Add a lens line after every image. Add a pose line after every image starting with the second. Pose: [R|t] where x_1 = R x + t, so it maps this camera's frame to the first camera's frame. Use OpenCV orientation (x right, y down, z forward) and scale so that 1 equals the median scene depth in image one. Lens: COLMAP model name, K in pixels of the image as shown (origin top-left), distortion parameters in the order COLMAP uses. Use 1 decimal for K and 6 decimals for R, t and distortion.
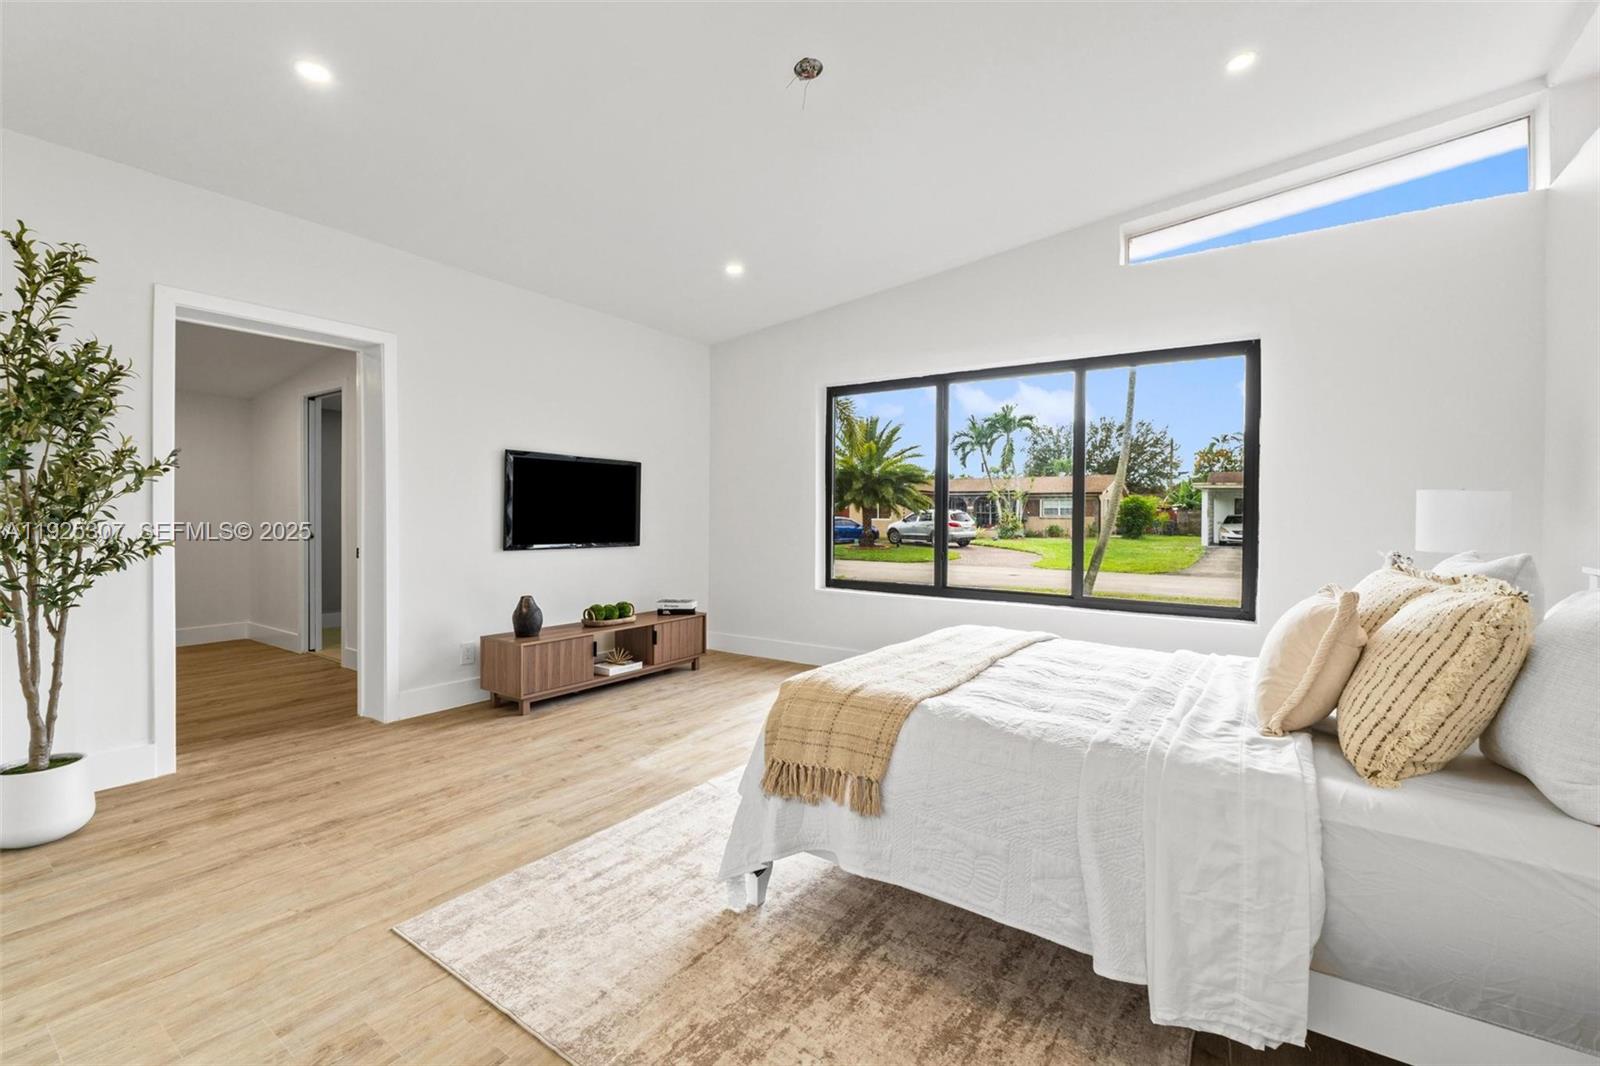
lens RADIAL K [[682.8, 0, 800.0], [0, 682.8, 533.0], [0, 0, 1]] dist [-0.014190, -0.000074]
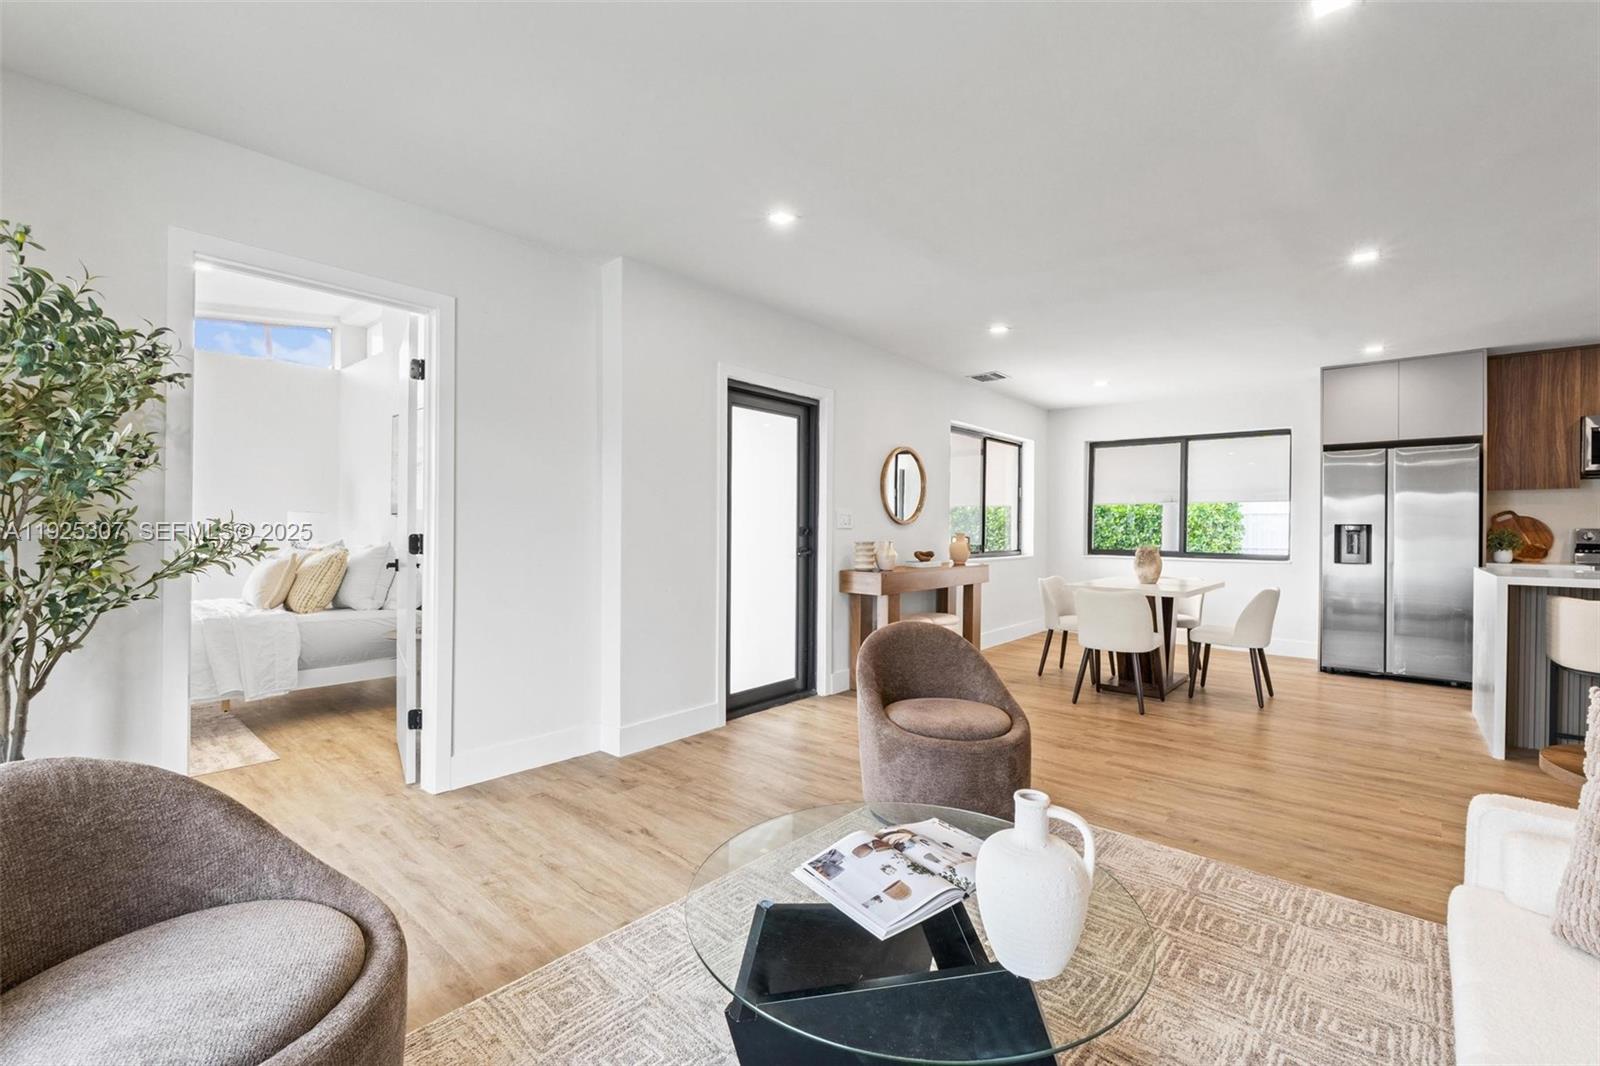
lens RADIAL K [[682.8, 0, 800.0], [0, 682.8, 533.0], [0, 0, 1]] dist [-0.014190, -0.000074]
pose [[0.117673, -0.004302, 0.993043, -1.761573], [0.004131, 0.999984, 0.003842, 0.002065], [-0.993044, 0.003650, 0.117689, -1.438770]]
